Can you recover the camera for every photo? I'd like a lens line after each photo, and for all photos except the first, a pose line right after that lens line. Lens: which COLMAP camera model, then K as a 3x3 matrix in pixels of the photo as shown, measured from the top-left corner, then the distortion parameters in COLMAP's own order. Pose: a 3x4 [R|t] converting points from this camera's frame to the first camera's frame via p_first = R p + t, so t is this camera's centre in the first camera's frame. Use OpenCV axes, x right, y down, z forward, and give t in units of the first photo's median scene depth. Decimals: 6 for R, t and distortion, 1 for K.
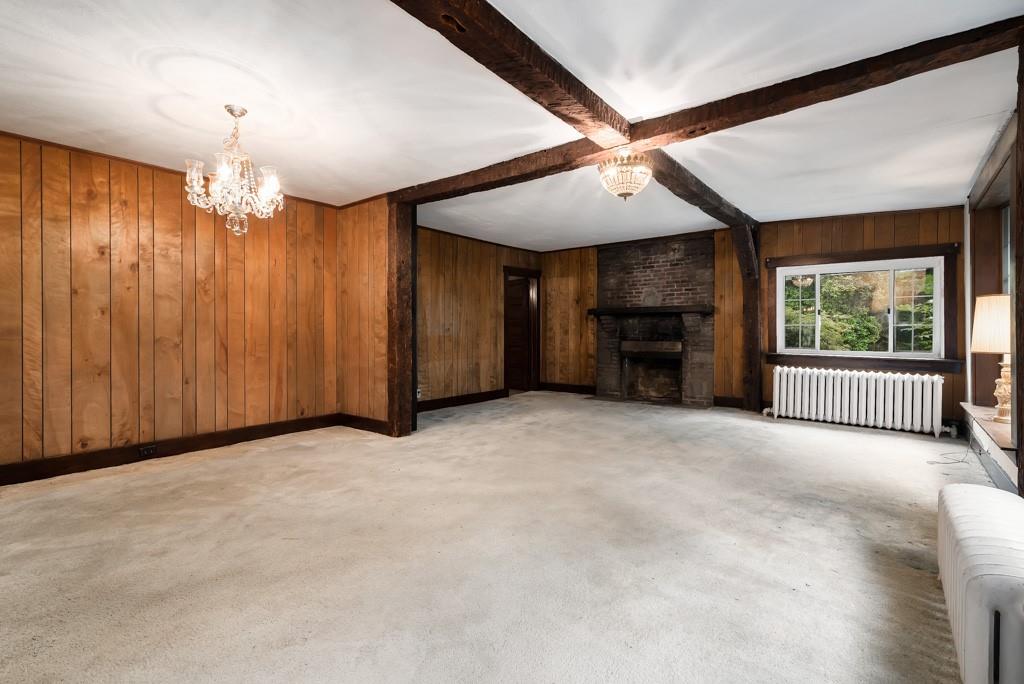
lens RADIAL K [[463.7, 0, 514.4], [0, 463.7, 333.1], [0, 0, 1]] dist [0.012082, 0.001146]
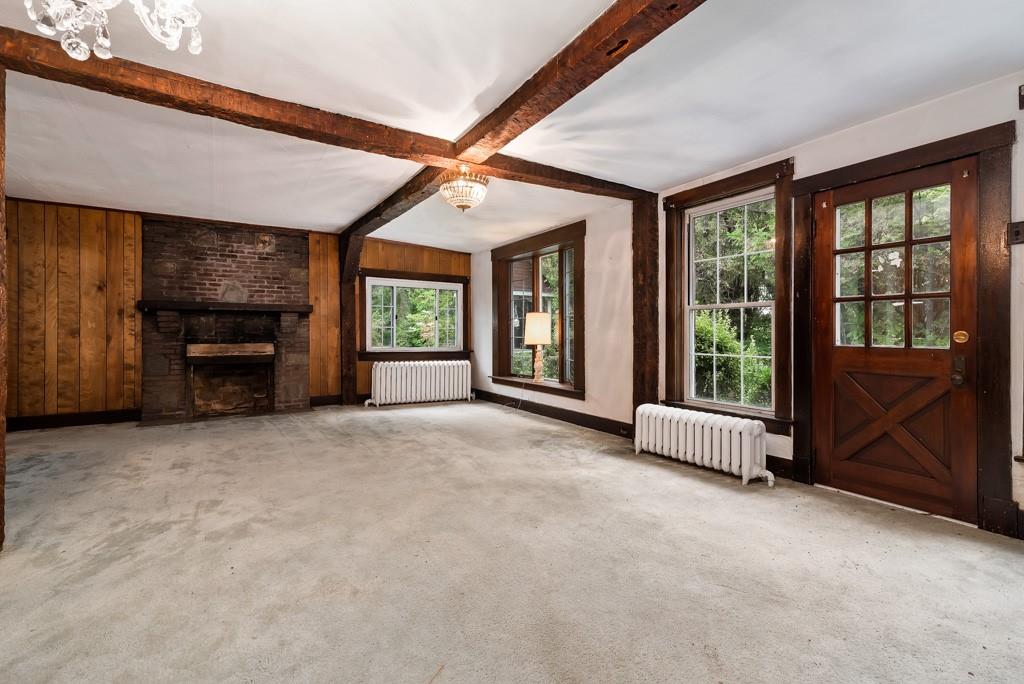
lens RADIAL K [[463.7, 0, 510.4], [0, 463.7, 330.5], [0, 0, 1]] dist [0.012082, 0.001146]
pose [[0.349115, 0.005923, 0.937061, -0.350841], [0.003046, 0.999968, -0.007456, 0.001238], [-0.937075, 0.005457, 0.349085, 0.243155]]
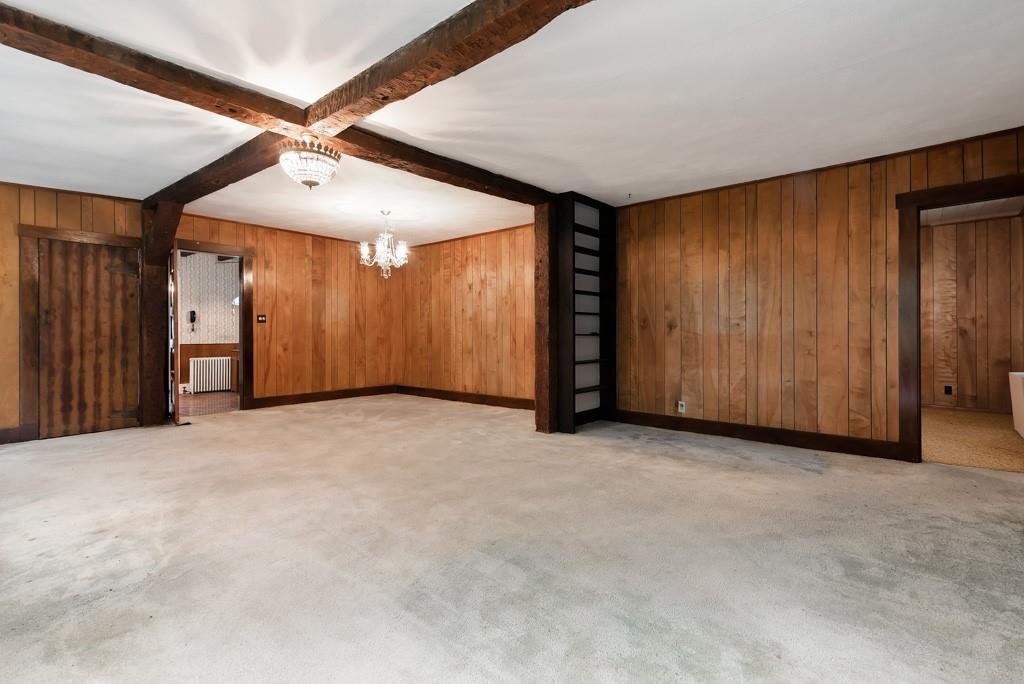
lens RADIAL K [[463.7, 0, 501.3], [0, 463.7, 333.0], [0, 0, 1]] dist [0.012082, 0.001146]
pose [[-0.014488, 0.006477, -0.999874, 0.541169], [0.004879, 0.999968, 0.006407, -0.002089], [0.999883, -0.004786, -0.014519, 0.645312]]
